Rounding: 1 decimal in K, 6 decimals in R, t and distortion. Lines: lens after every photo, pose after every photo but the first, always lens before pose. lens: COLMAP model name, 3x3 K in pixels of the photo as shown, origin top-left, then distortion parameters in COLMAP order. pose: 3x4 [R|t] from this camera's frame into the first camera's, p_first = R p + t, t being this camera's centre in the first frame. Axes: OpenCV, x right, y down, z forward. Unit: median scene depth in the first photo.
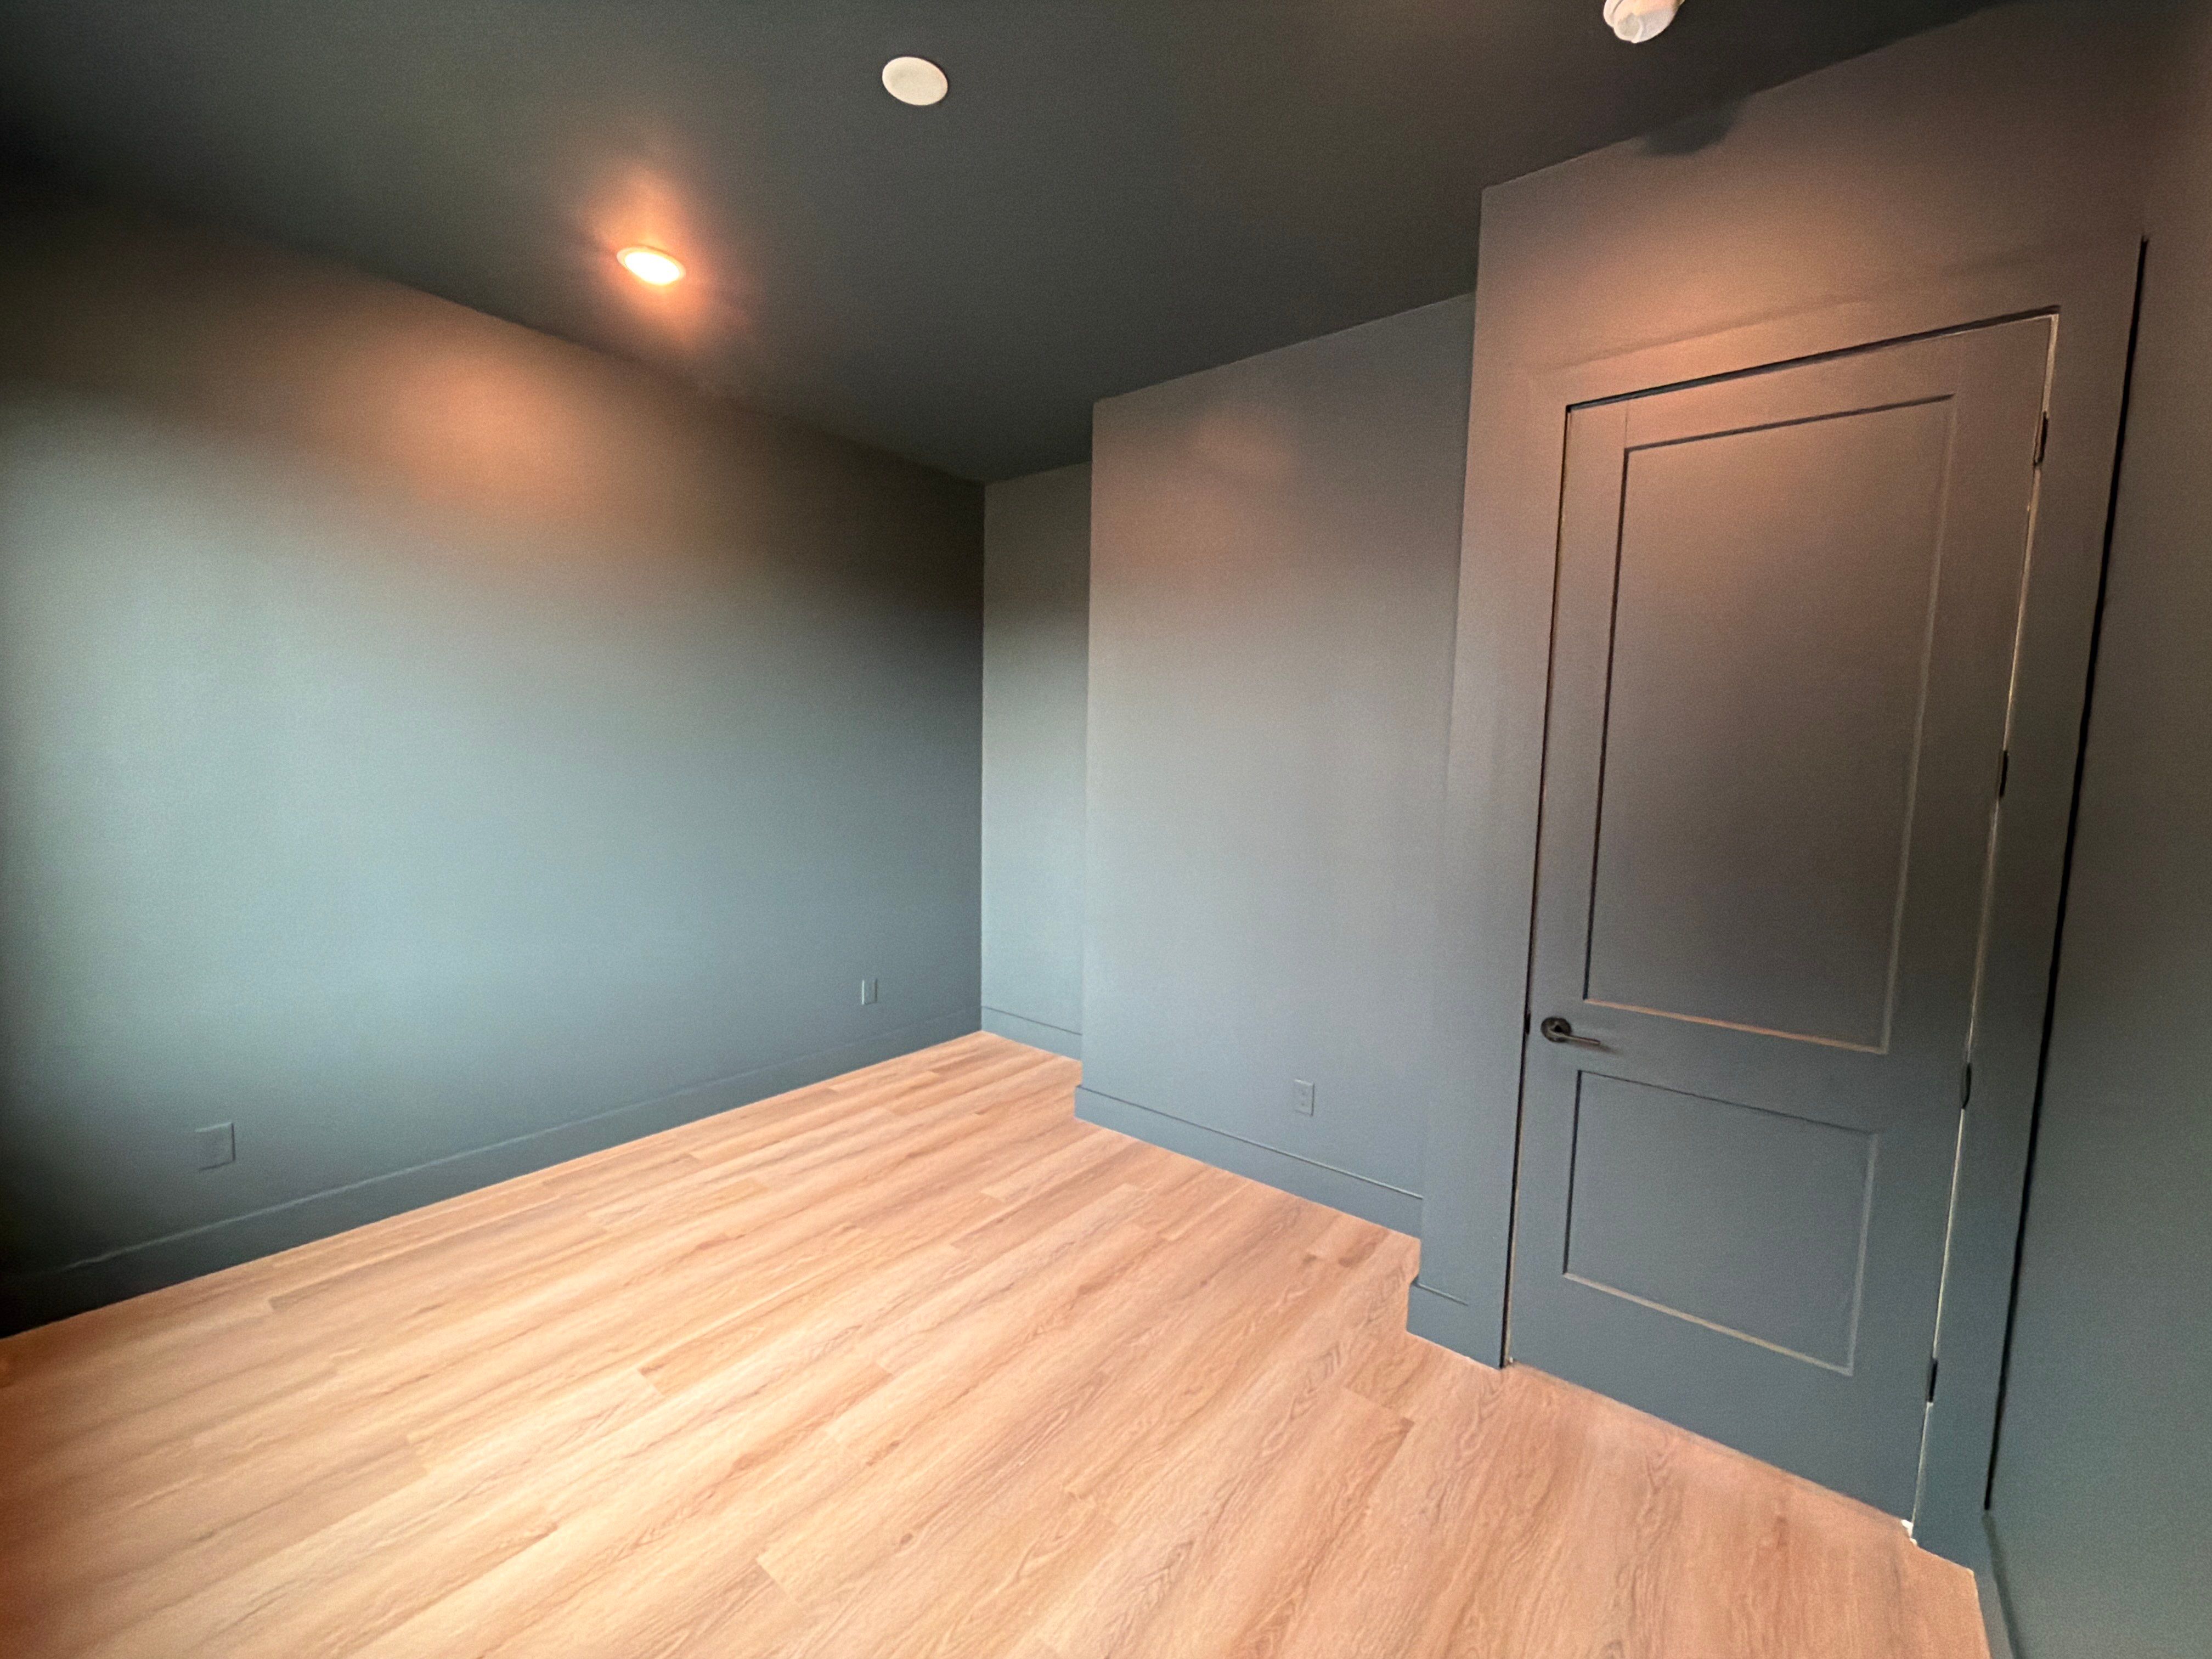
lens RADIAL K [[897.4, 0, 1126.3], [0, 897.4, 836.7], [0, 0, 1]] dist [-0.002347, 0.000606]
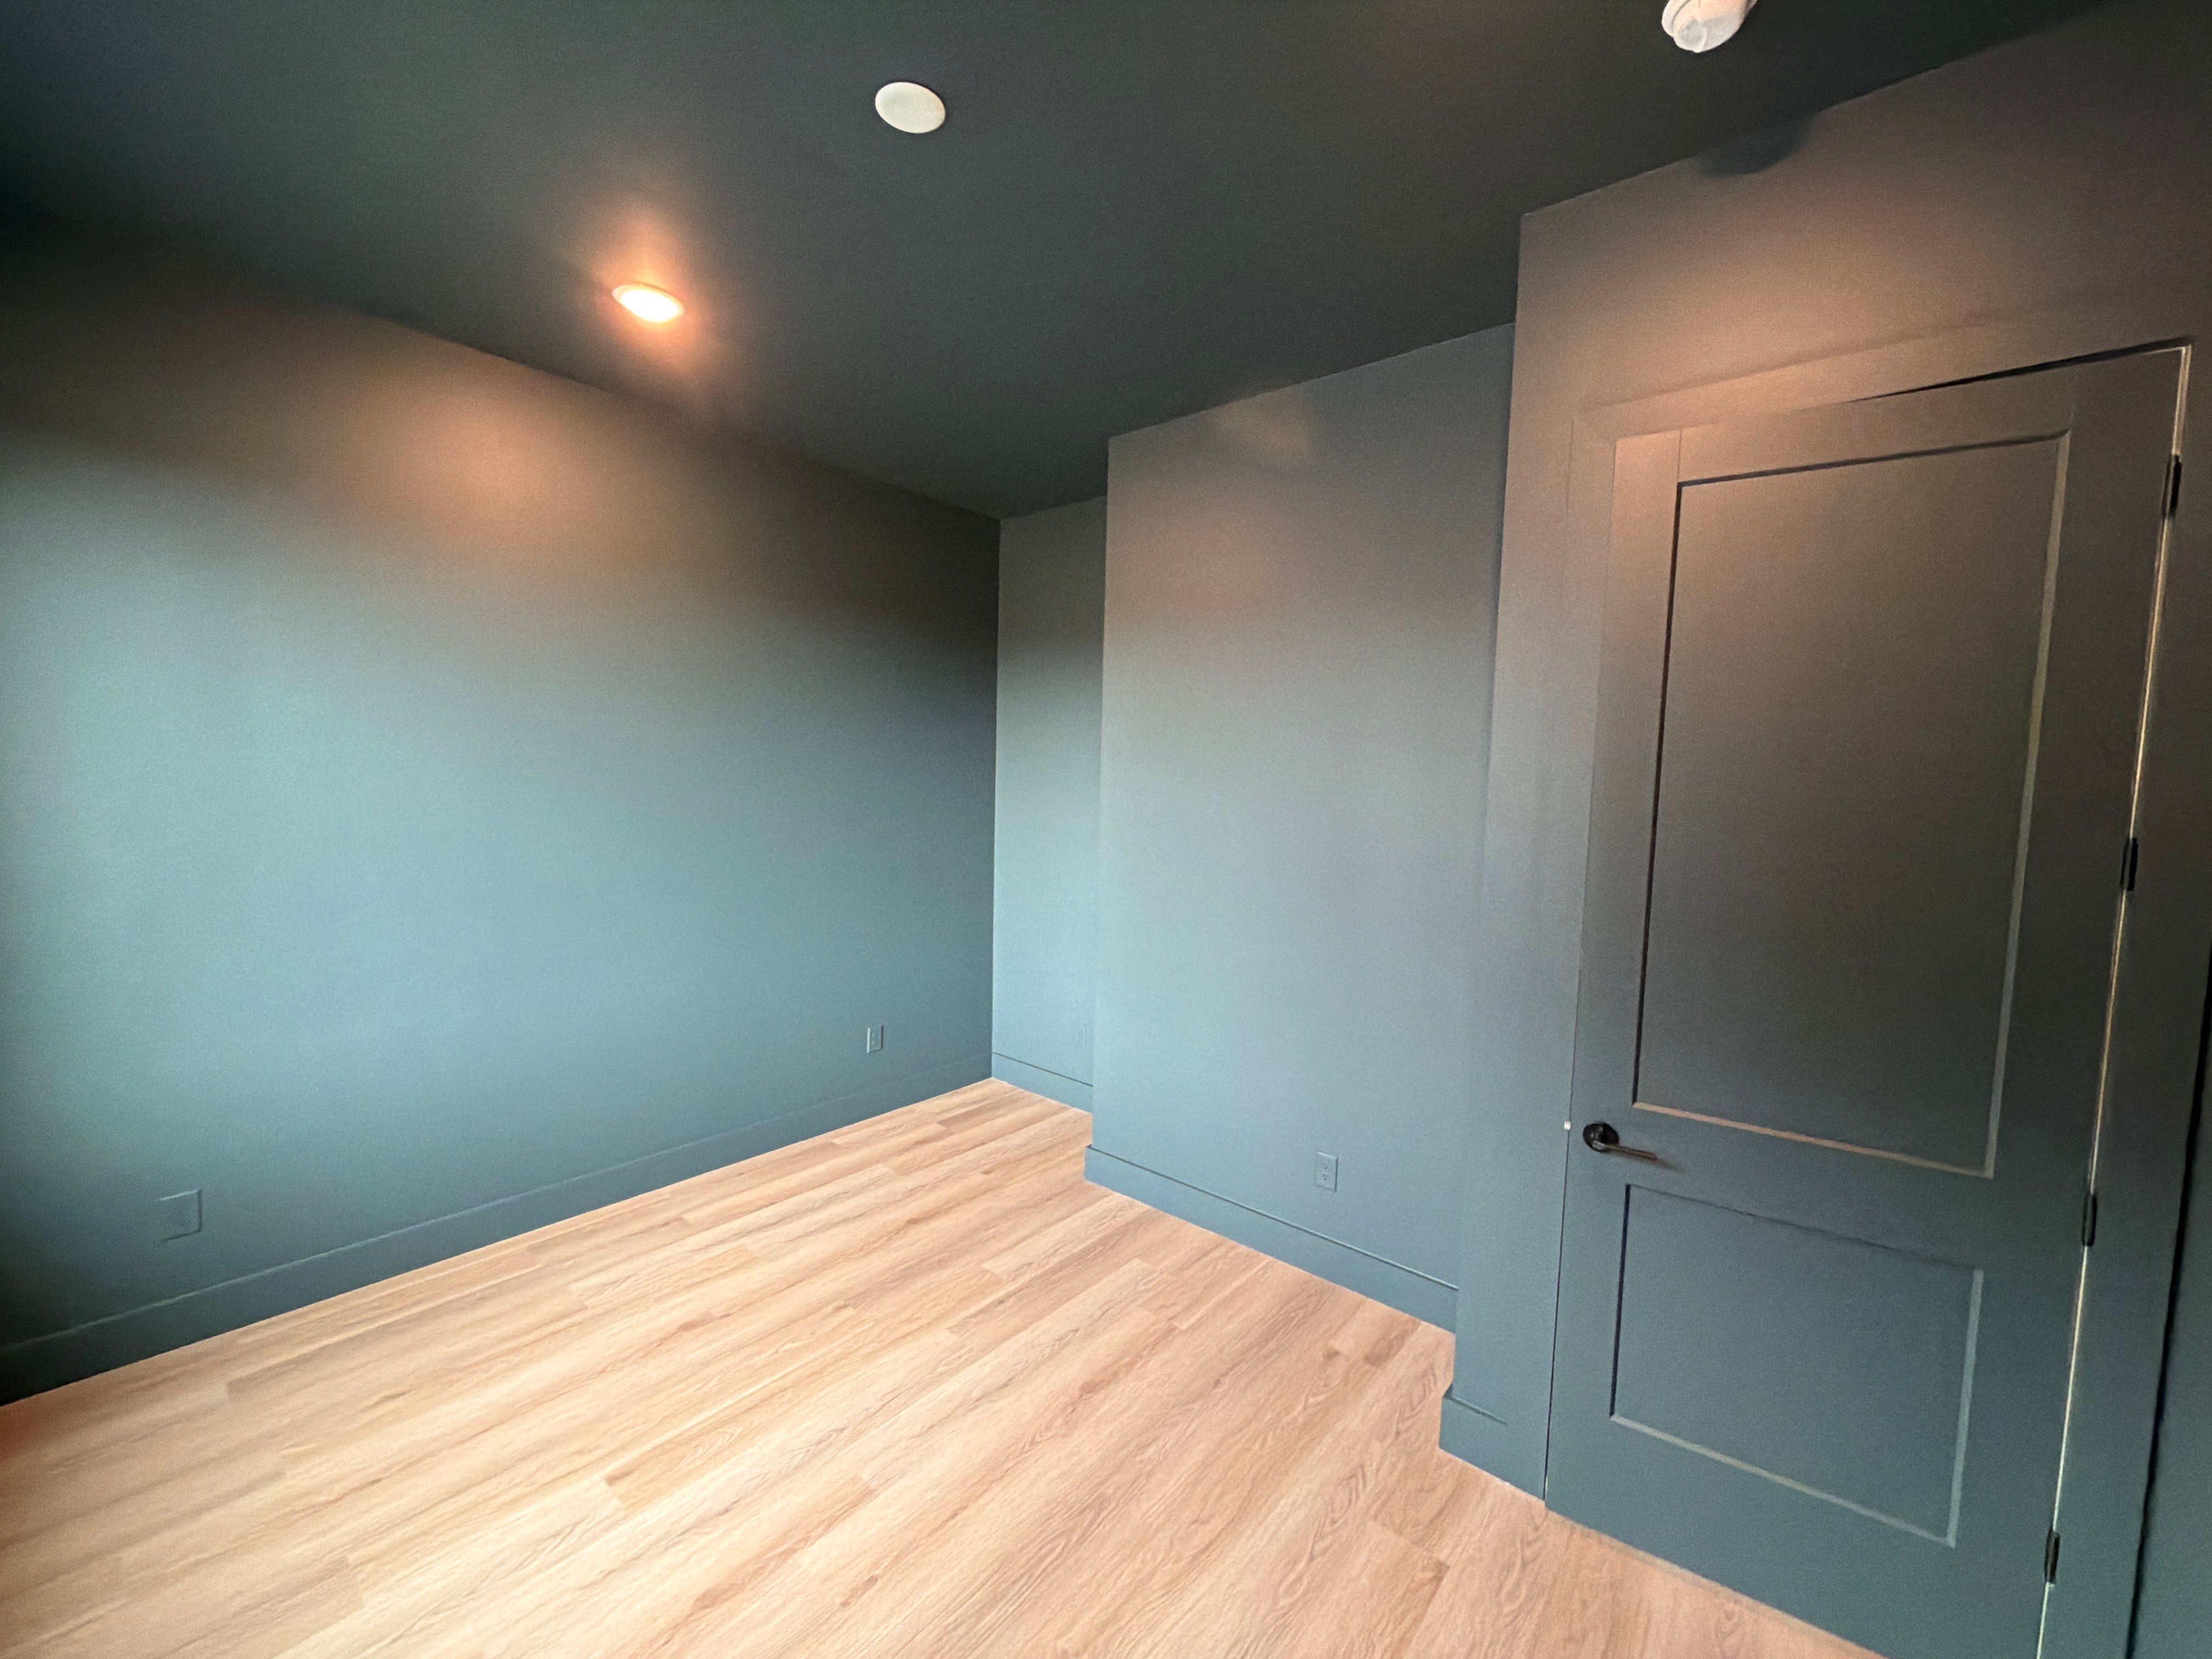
lens RADIAL K [[897.4, 0, 1125.4], [0, 897.4, 834.8], [0, 0, 1]] dist [-0.002347, 0.000606]
pose [[0.999609, 0.006513, -0.027182, 0.012099], [-0.007161, 0.999691, -0.023821, -0.039893], [0.027019, 0.024007, 0.999347, 0.055467]]
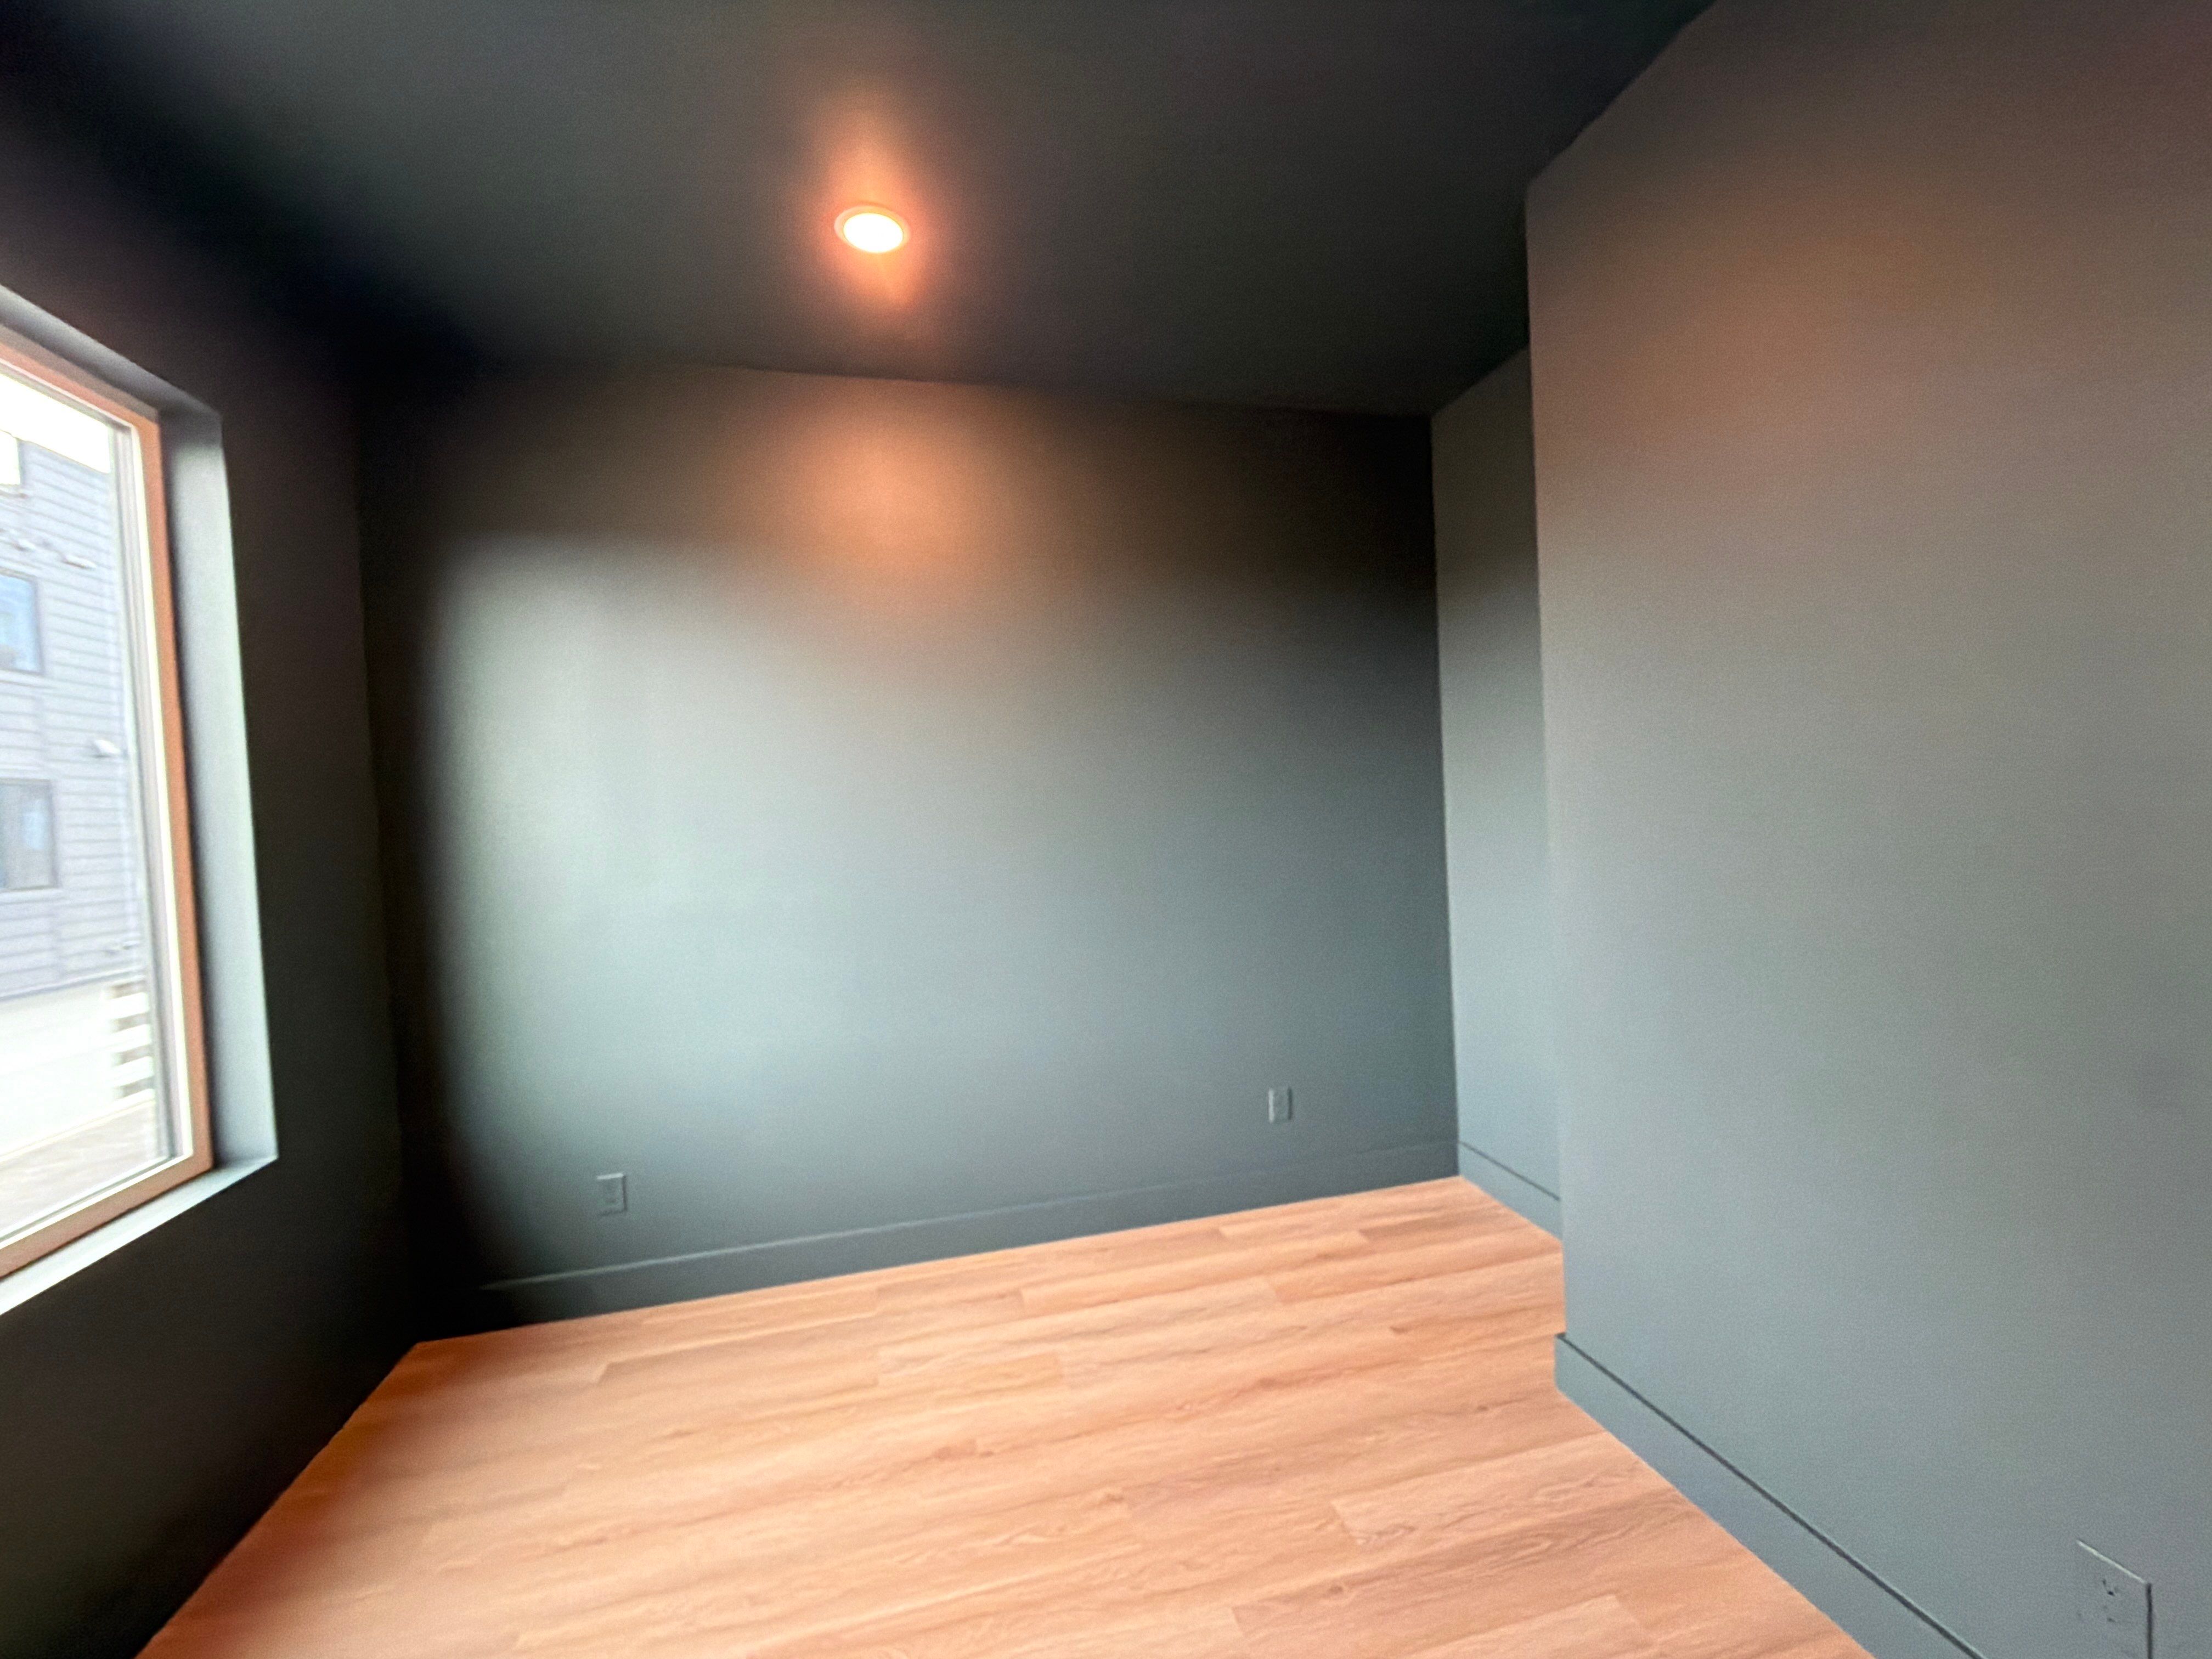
lens RADIAL K [[897.4, 0, 1098.9], [0, 897.4, 826.5], [0, 0, 1]] dist [-0.002347, 0.000606]
pose [[0.776742, -0.046457, -0.628103, 0.127425], [0.004882, 0.997690, -0.067756, -0.019886], [0.629800, 0.049562, 0.775175, 0.451631]]
